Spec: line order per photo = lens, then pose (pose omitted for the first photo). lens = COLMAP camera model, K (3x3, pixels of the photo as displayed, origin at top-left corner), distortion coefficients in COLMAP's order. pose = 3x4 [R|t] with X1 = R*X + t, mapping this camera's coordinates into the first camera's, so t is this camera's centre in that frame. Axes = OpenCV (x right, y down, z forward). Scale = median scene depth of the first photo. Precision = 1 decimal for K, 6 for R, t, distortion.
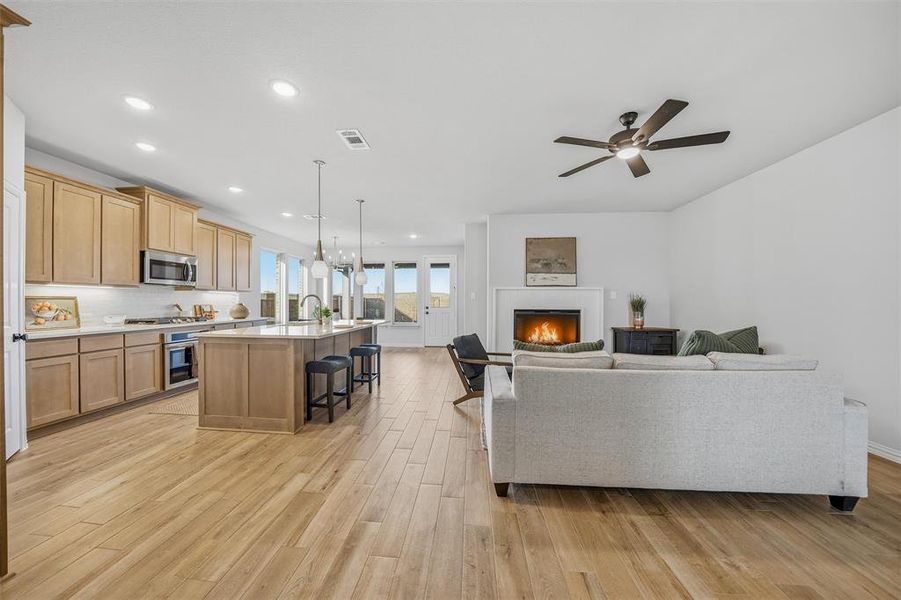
lens RADIAL K [[315.5, 0, 446.3], [0, 315.5, 302.0], [0, 0, 1]] dist [-0.020075, -0.000385]
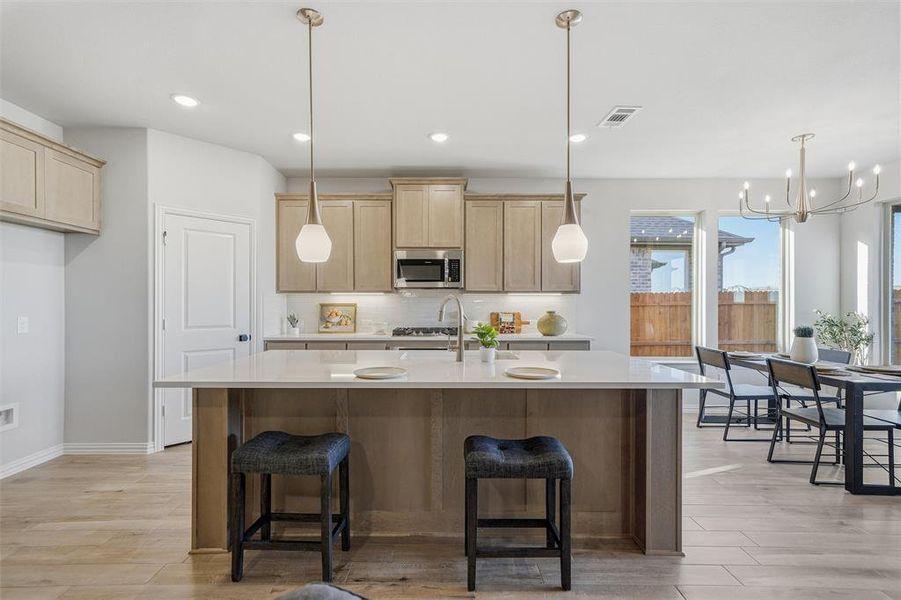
lens RADIAL K [[400.6, 0, 452.1], [0, 400.6, 301.1], [0, 0, 1]] dist [-0.020254, 0.000683]
pose [[0.068973, -0.009691, -0.997571, 0.148323], [-0.000104, 0.999953, -0.009721, -0.009780], [0.997619, 0.000774, 0.068969, 0.946304]]
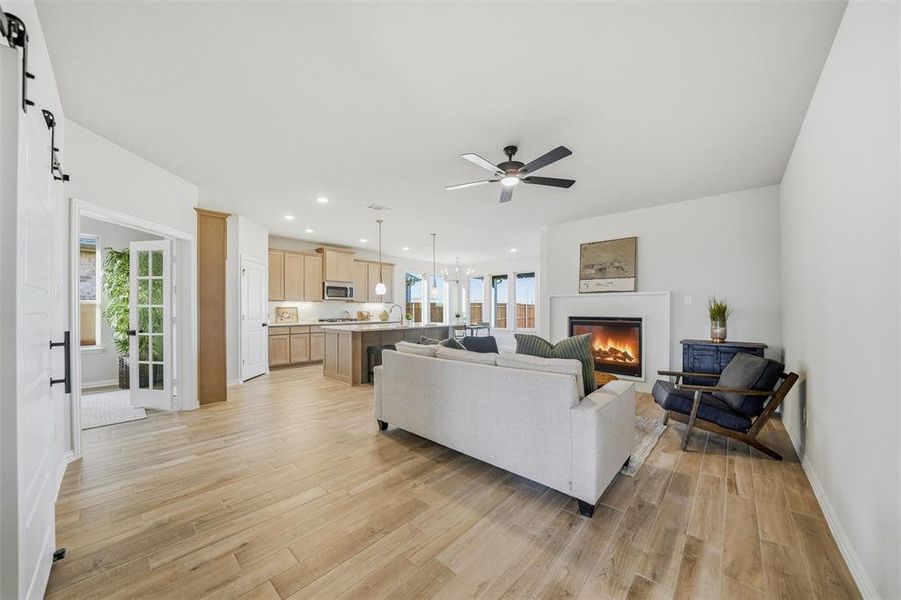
lens RADIAL K [[315.5, 0, 447.1], [0, 315.5, 307.3], [0, 0, 1]] dist [-0.020075, -0.000385]
pose [[0.796909, -0.005523, -0.604075, 0.639371], [0.002674, 0.999981, -0.005615, -0.001623], [0.604094, 0.002860, 0.796908, -0.044033]]
